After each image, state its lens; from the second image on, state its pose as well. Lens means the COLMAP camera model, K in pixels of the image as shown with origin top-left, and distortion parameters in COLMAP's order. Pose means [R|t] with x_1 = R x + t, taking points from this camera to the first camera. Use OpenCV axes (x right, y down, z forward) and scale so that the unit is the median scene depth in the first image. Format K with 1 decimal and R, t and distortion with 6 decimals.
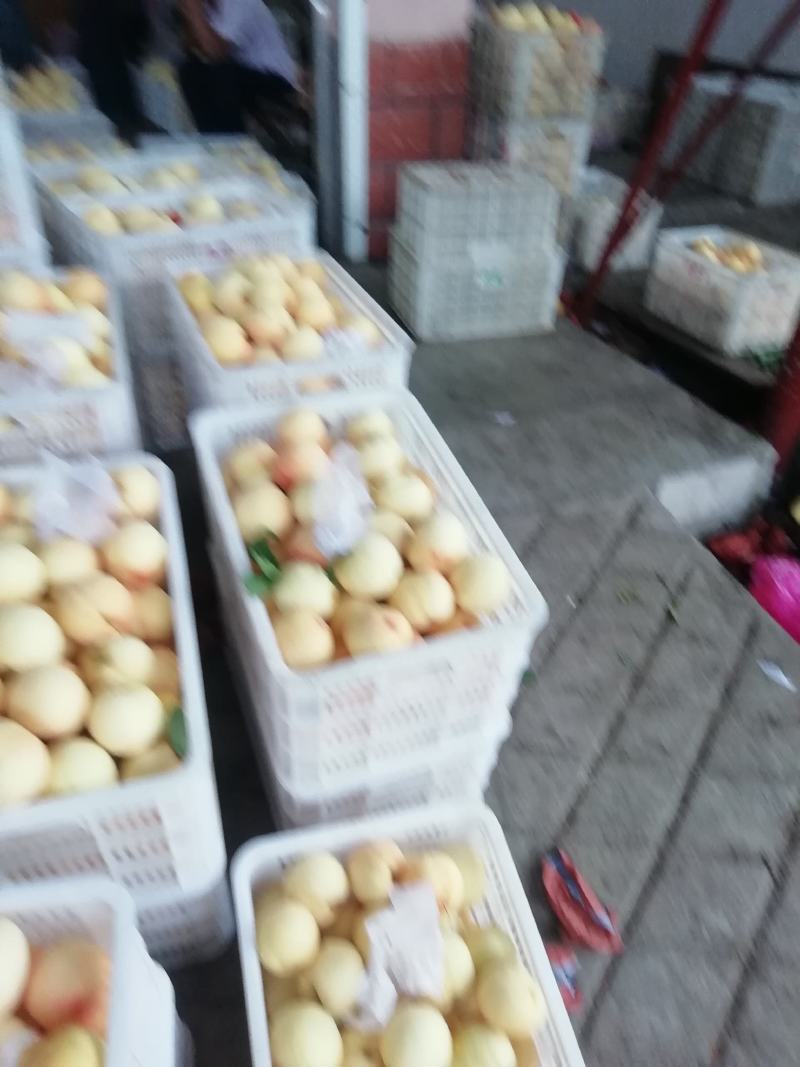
lens RADIAL K [[732.6, 0, 401.4], [0, 732.6, 559.0], [0, 0, 1]] dist [0.044199, -0.001909]
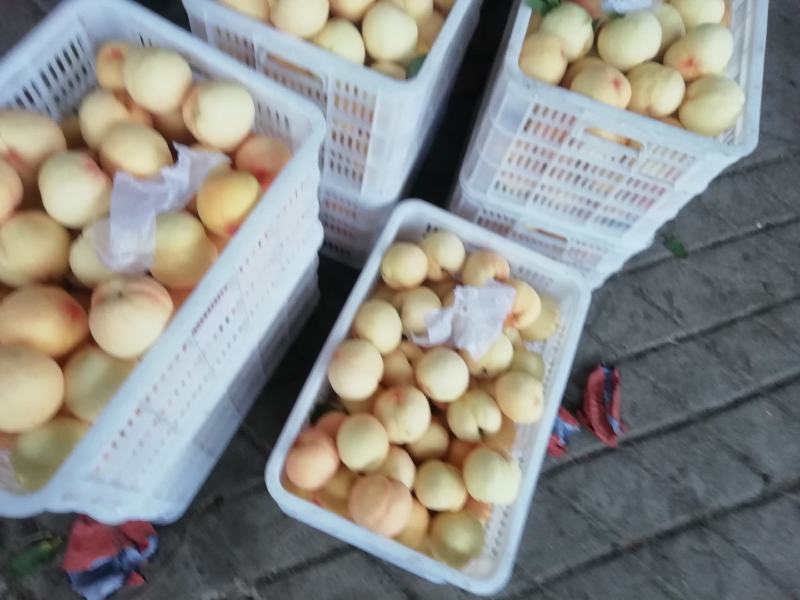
lens RADIAL K [[549.3, 0, 446.6], [0, 549.3, 301.6], [0, 0, 1]] dist [0.044199, -0.001909]
pose [[0.797430, 0.574970, -0.183071, 0.095879], [-0.519308, 0.808438, 0.277031, 0.201410], [0.307286, -0.125843, 0.943260, 0.074171]]
